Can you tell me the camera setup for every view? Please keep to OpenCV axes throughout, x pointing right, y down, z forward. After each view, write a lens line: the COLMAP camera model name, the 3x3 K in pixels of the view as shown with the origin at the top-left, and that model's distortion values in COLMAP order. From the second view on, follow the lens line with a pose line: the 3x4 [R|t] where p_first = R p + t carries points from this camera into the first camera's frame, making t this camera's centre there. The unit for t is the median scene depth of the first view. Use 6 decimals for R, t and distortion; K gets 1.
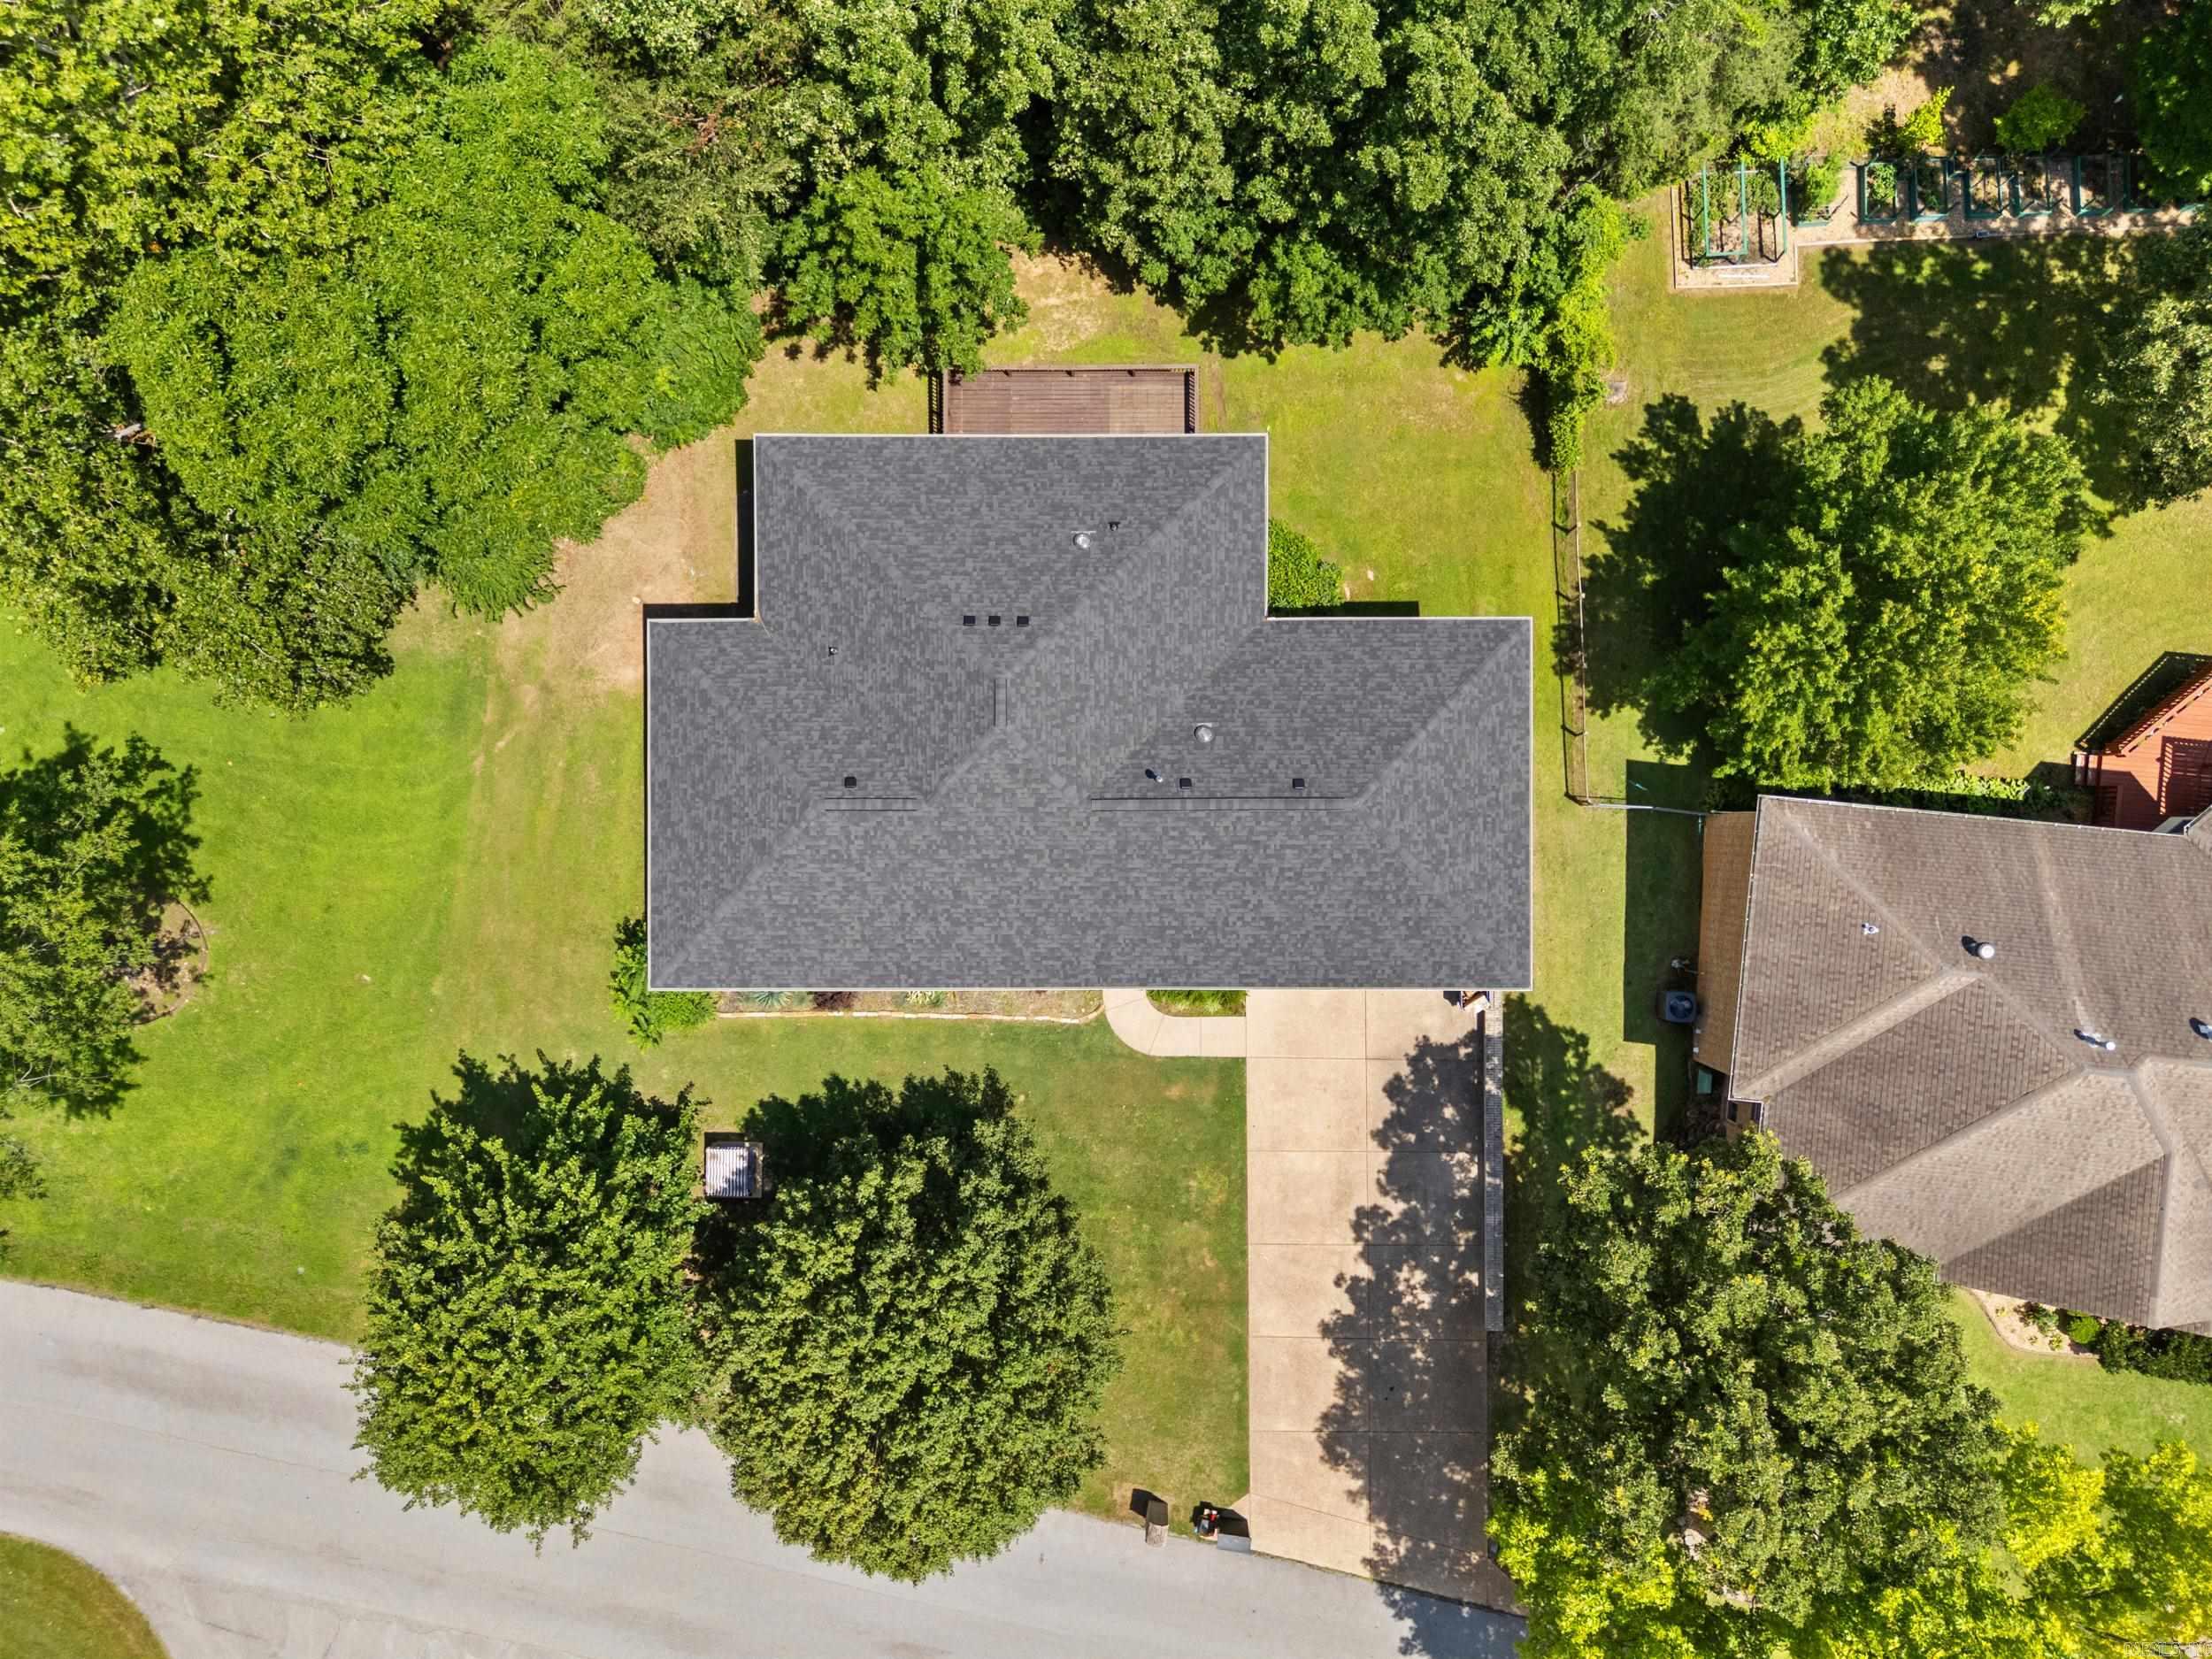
lens RADIAL K [[1668.8, 0, 1131.3], [0, 1668.8, 801.6], [0, 0, 1]] dist [0.072850, -0.002615]
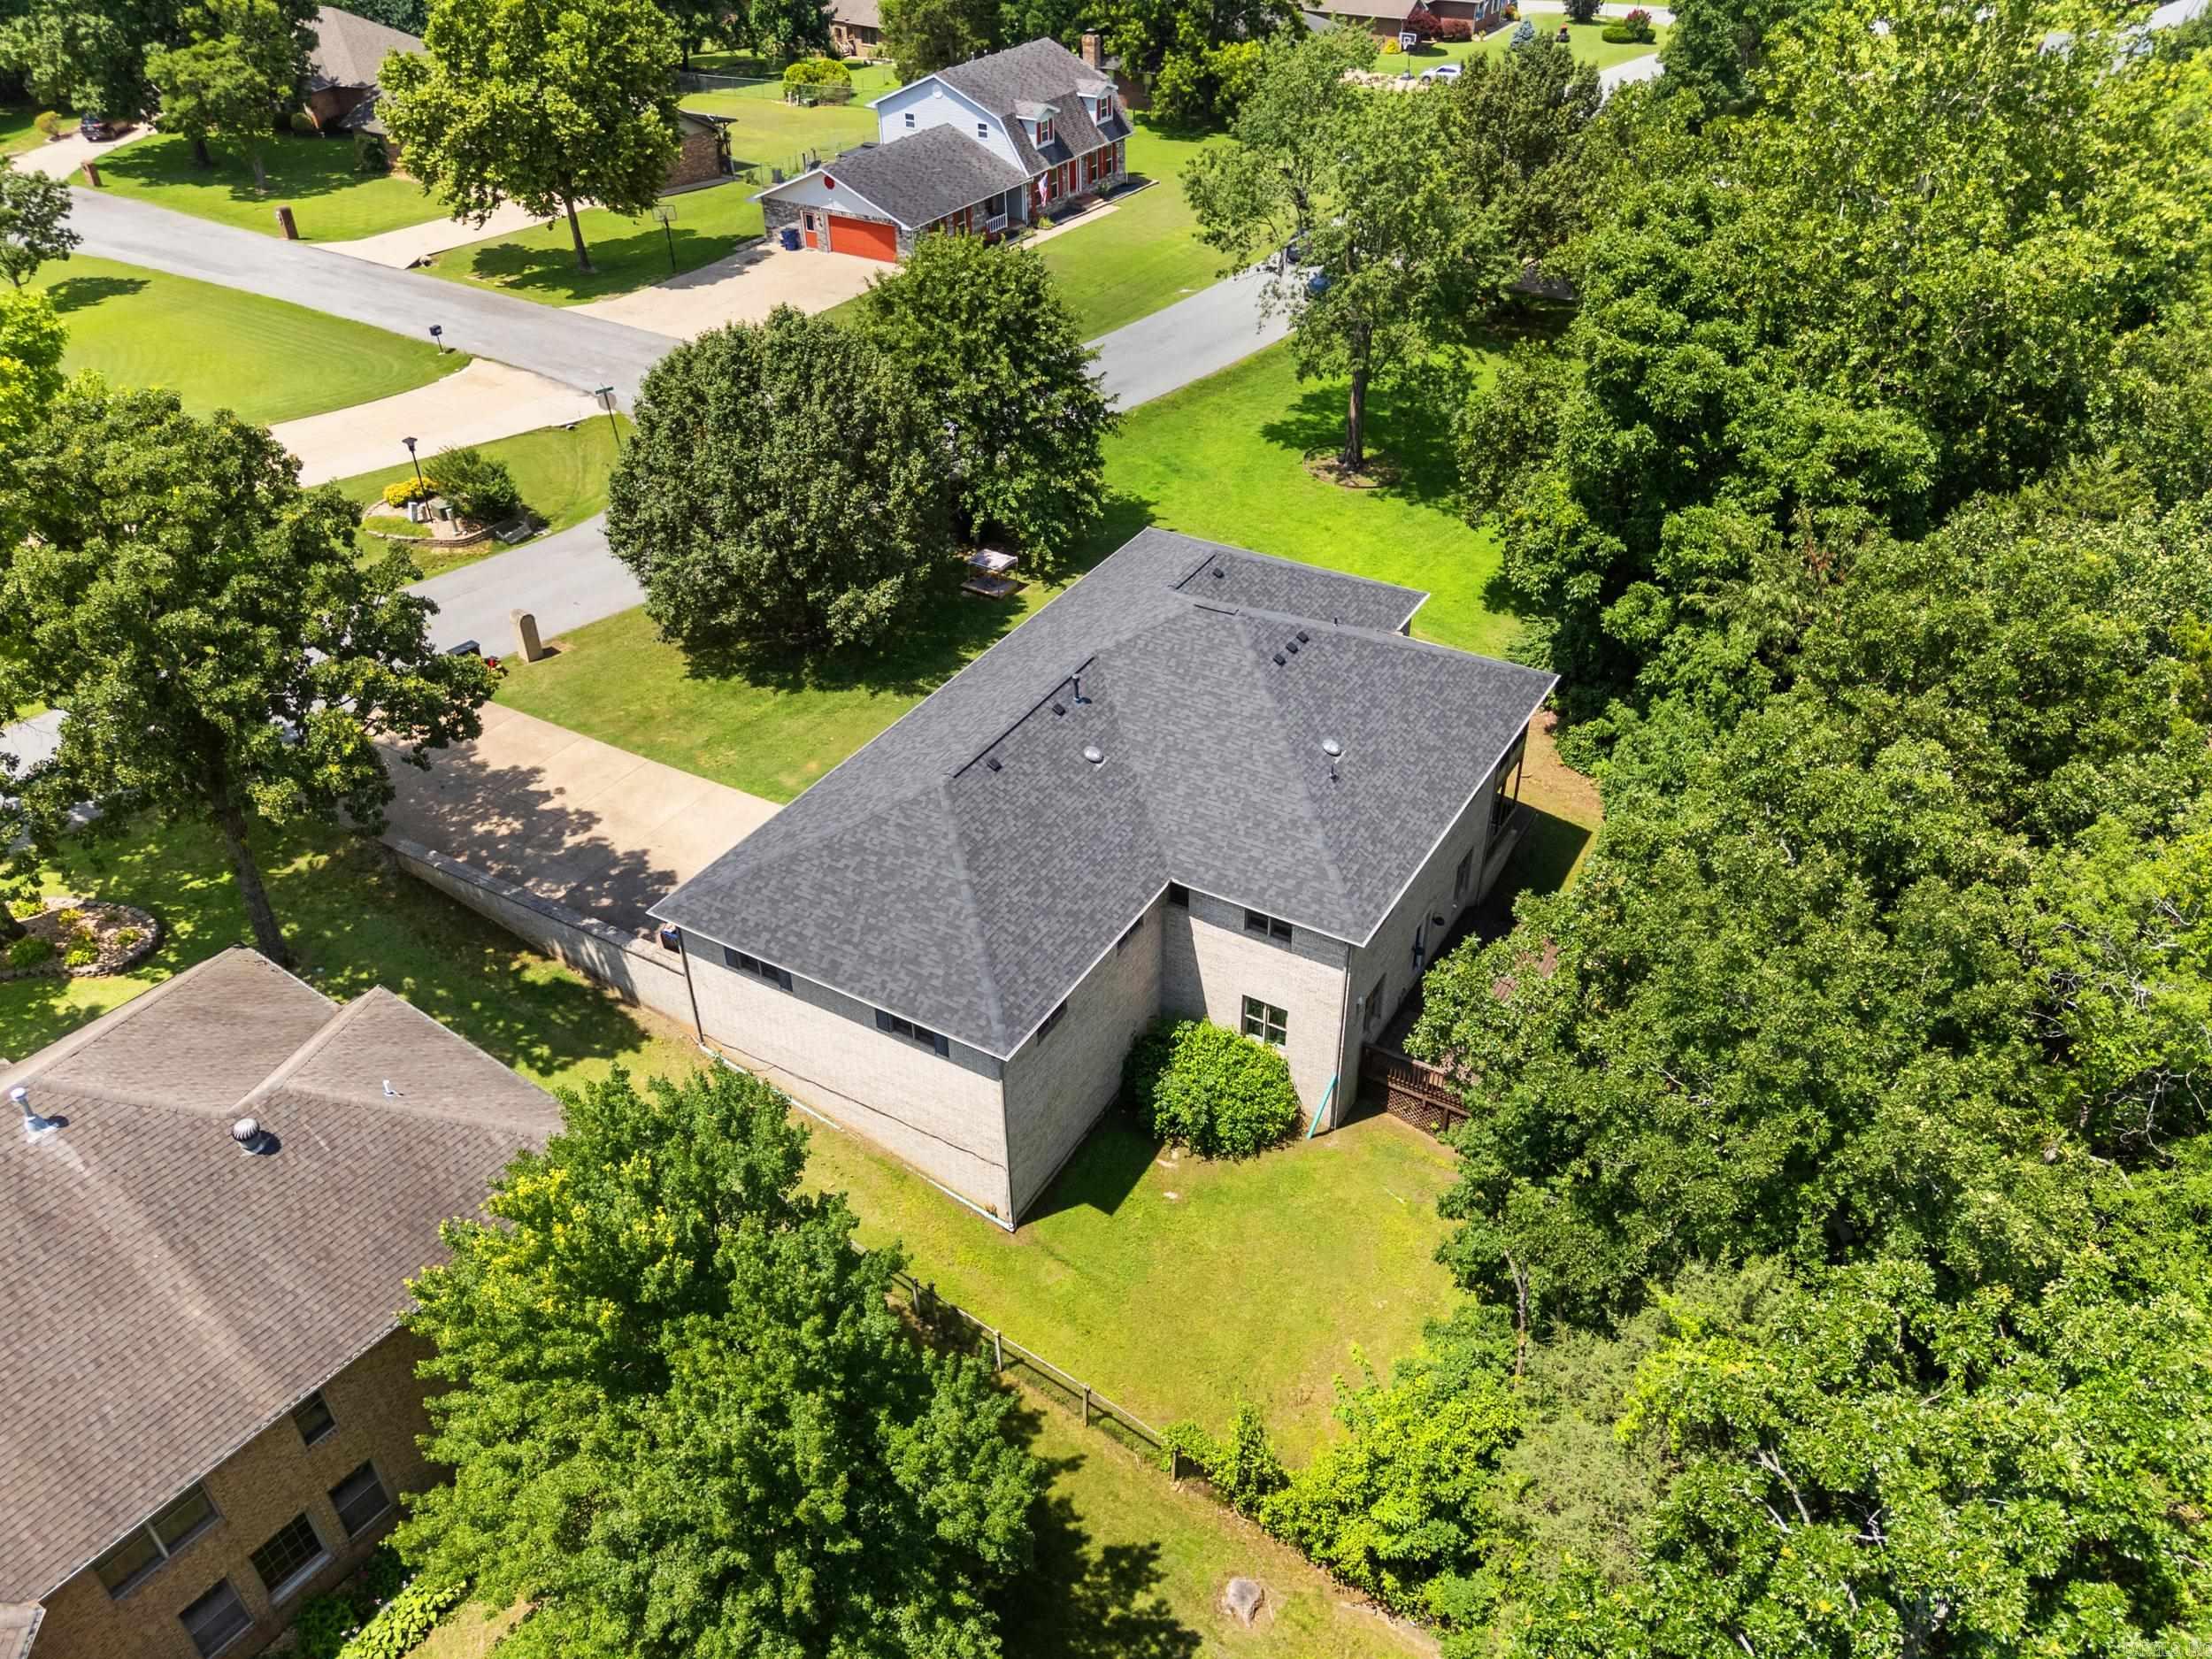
lens RADIAL K [[1668.8, 0, 1131.3], [0, 1668.8, 801.6], [0, 0, 1]] dist [0.072850, -0.002615]
pose [[-0.500054, 0.508308, -0.701120, 0.651799], [-0.865771, -0.275044, 0.418082, -0.423993], [0.019676, 0.816072, 0.577615, 0.429905]]
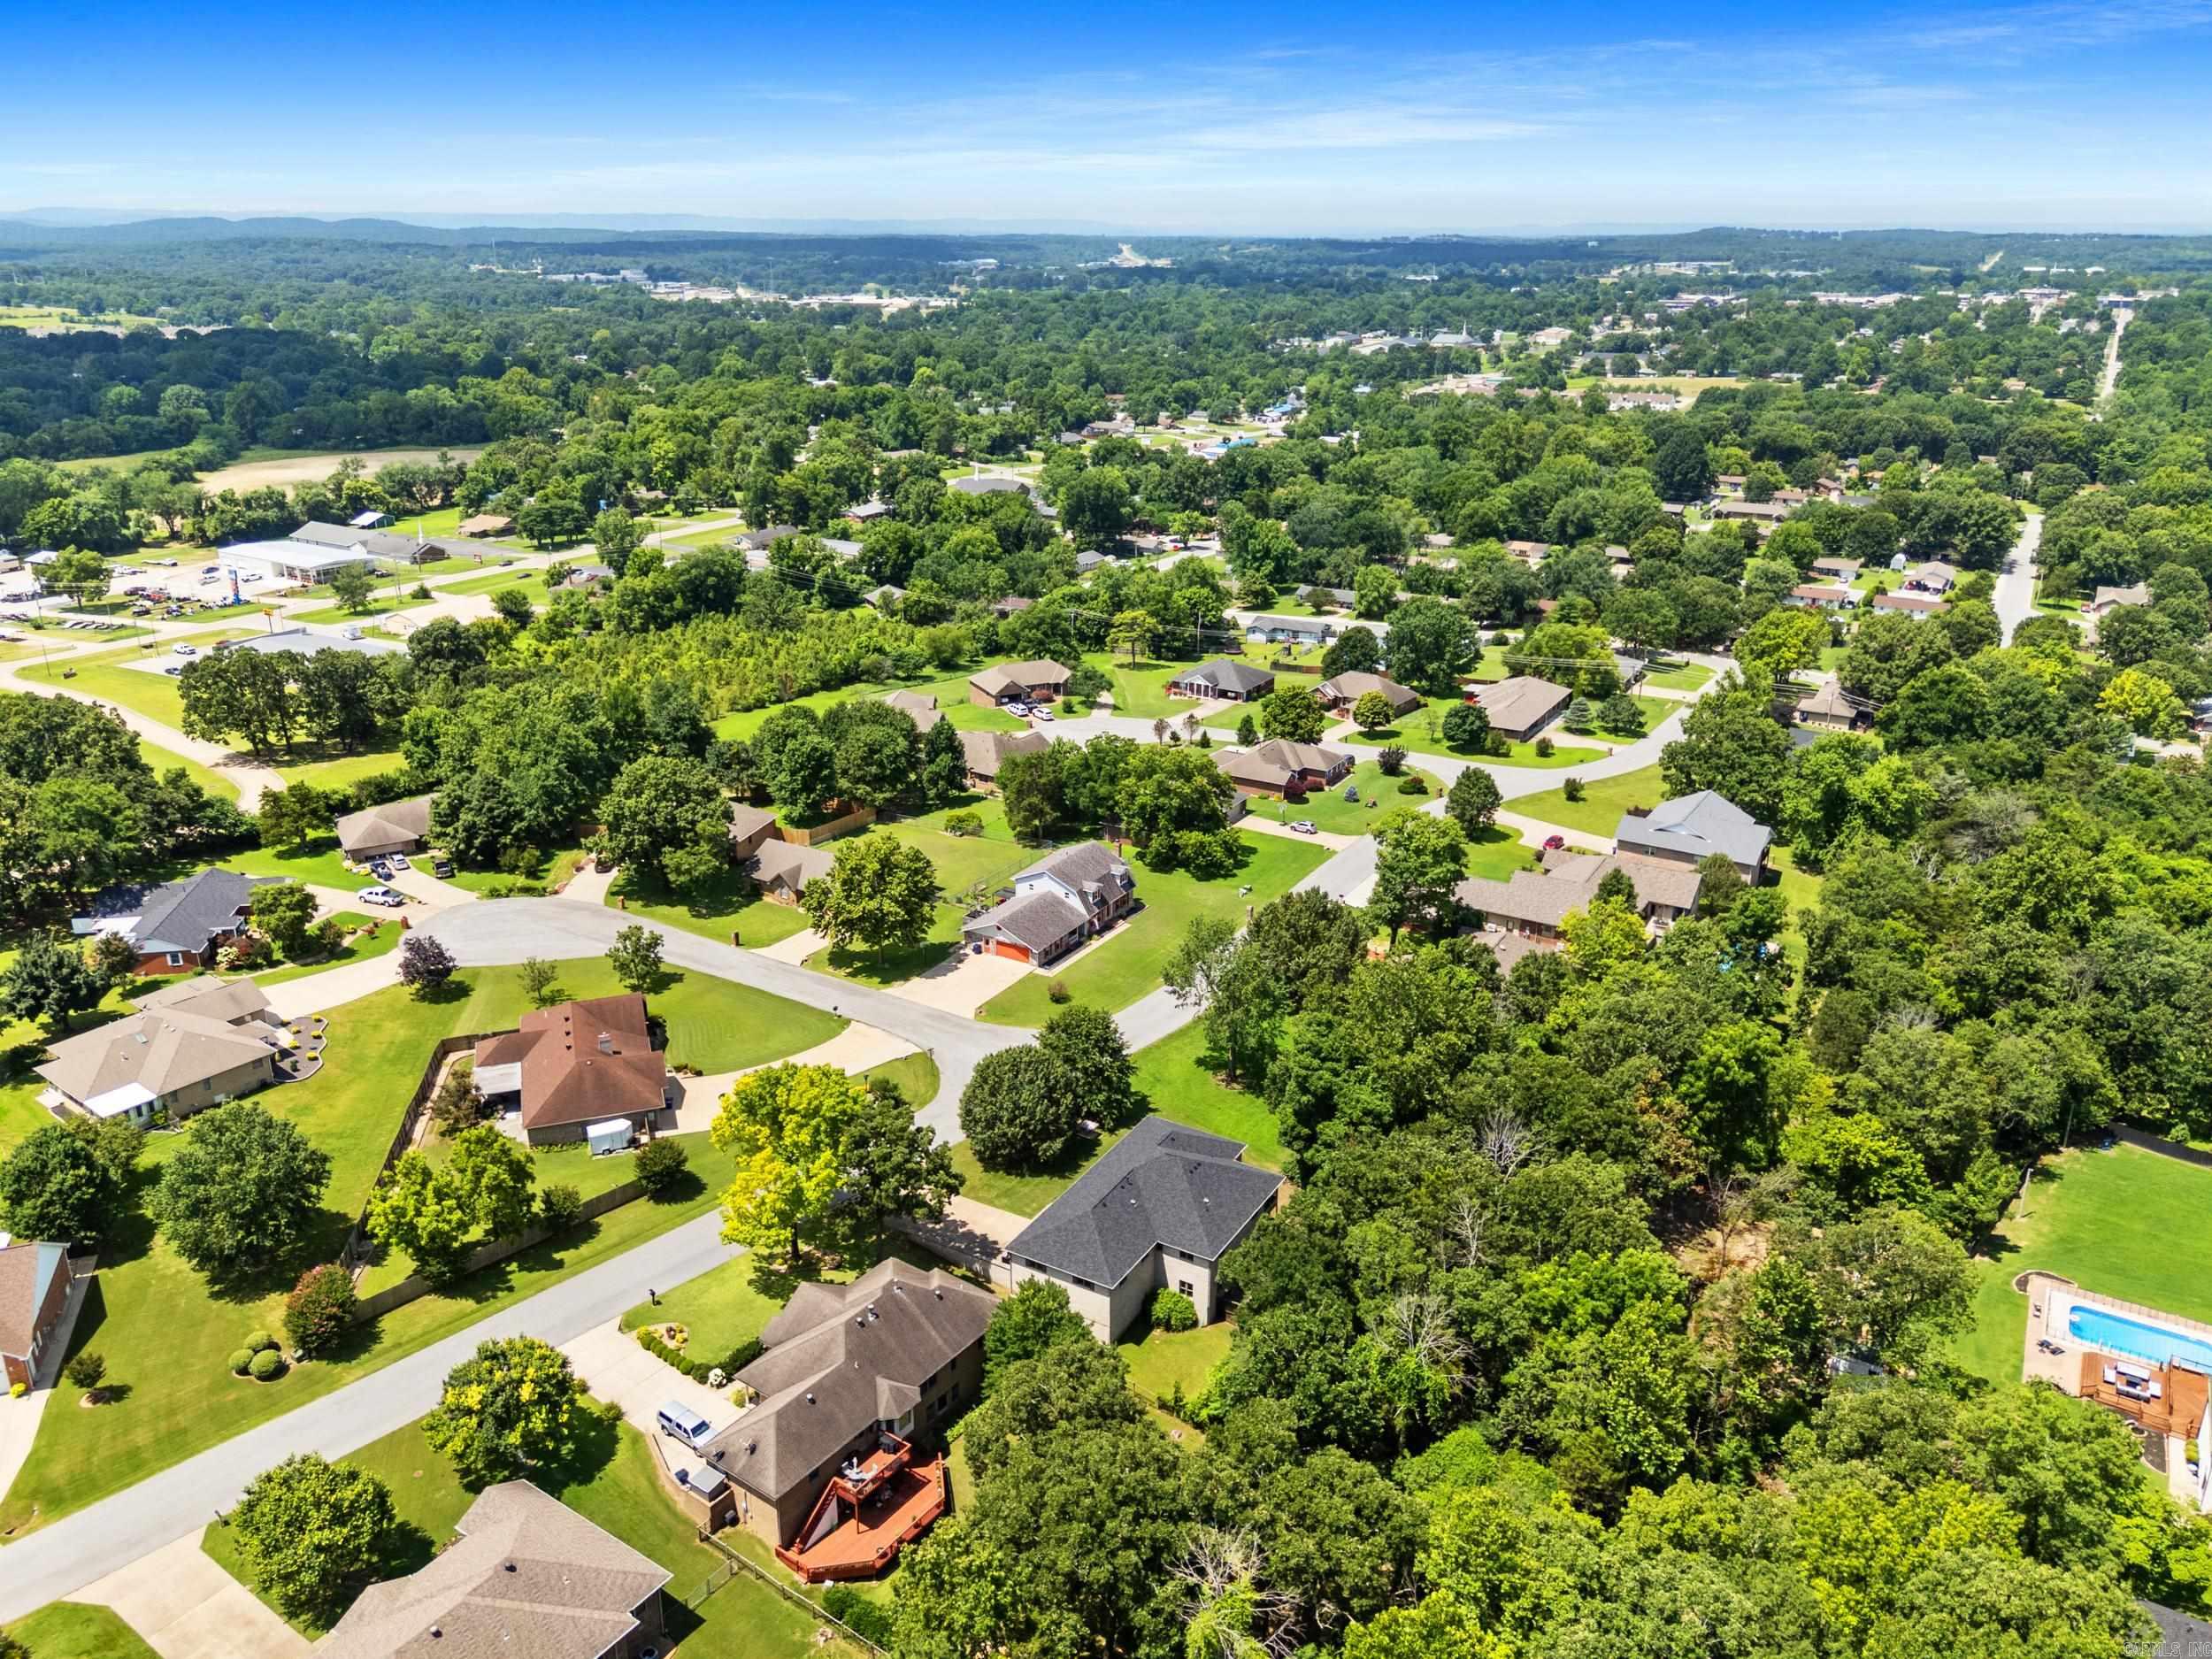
lens RADIAL K [[1668.8, 0, 1131.3], [0, 1668.8, 801.6], [0, 0, 1]] dist [0.072850, -0.002615]
pose [[-0.494598, 0.304368, -0.814084, 2.139300], [-0.869112, -0.168762, 0.464933, -1.234715], [0.004124, 0.937486, 0.347999, -0.707617]]
